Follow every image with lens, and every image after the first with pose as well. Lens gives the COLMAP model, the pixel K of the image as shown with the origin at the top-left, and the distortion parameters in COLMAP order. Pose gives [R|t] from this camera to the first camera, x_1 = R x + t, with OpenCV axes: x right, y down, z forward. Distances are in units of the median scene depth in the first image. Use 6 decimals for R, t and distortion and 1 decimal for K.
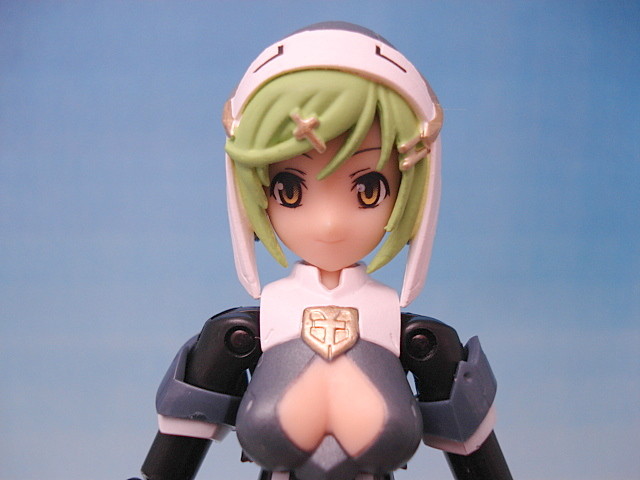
lens RADIAL K [[728.5, 0, 320.0], [0, 728.5, 240.0], [0, 0, 1]] dist [-0.059804, 0.001485]
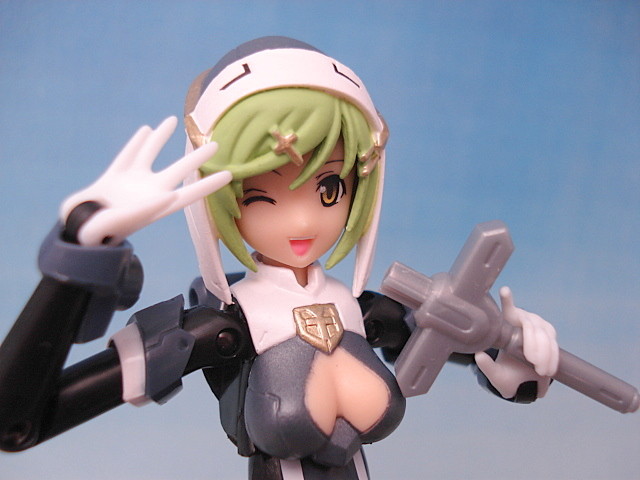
lens RADIAL K [[728.5, 0, 320.0], [0, 728.5, 240.0], [0, 0, 1]] dist [-0.059804, 0.001485]
pose [[0.948089, -0.077962, 0.308300, -0.298679], [0.067007, 0.996692, 0.045981, -0.054359], [-0.310866, -0.022936, 0.950177, -0.042033]]
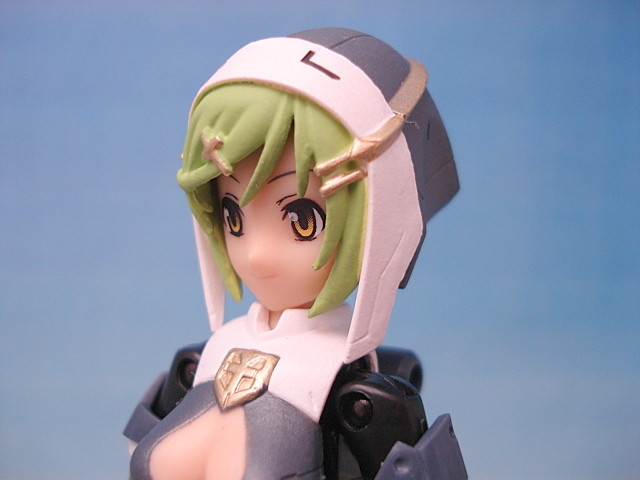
lens RADIAL K [[728.5, 0, 320.0], [0, 728.5, 240.0], [0, 0, 1]] dist [-0.059804, 0.001485]
pose [[0.841968, 0.044947, -0.537652, 0.558924], [-0.069163, 0.997294, -0.024936, -0.025473], [0.535076, 0.058181, 0.842798, 0.298112]]
